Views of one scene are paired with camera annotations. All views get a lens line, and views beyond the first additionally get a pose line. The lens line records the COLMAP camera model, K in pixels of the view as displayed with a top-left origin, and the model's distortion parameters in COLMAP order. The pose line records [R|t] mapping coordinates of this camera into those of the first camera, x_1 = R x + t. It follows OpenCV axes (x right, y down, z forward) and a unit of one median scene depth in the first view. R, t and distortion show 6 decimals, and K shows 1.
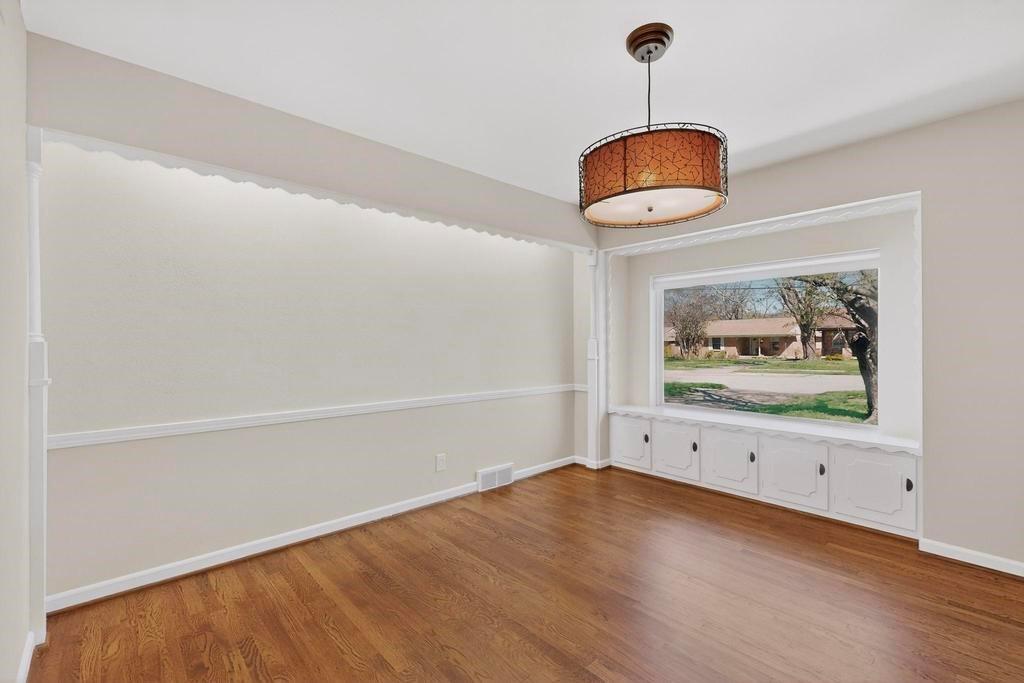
lens RADIAL K [[444.9, 0, 512.0], [0, 444.9, 341.5], [0, 0, 1]] dist [0.001648, 0.000053]
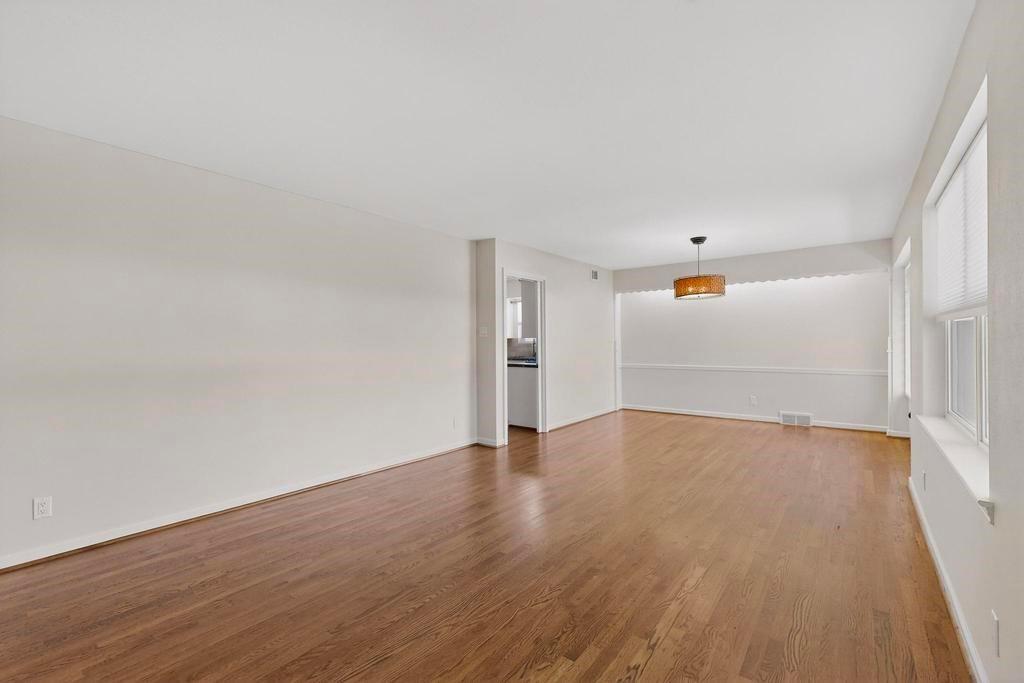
lens RADIAL K [[444.9, 0, 512.0], [0, 444.9, 341.5], [0, 0, 1]] dist [0.001648, 0.000053]
pose [[0.171708, -0.000036, -0.985148, 3.212919], [0.013863, 0.999901, 0.002380, -0.025266], [0.985050, -0.014065, 0.171692, -0.790622]]
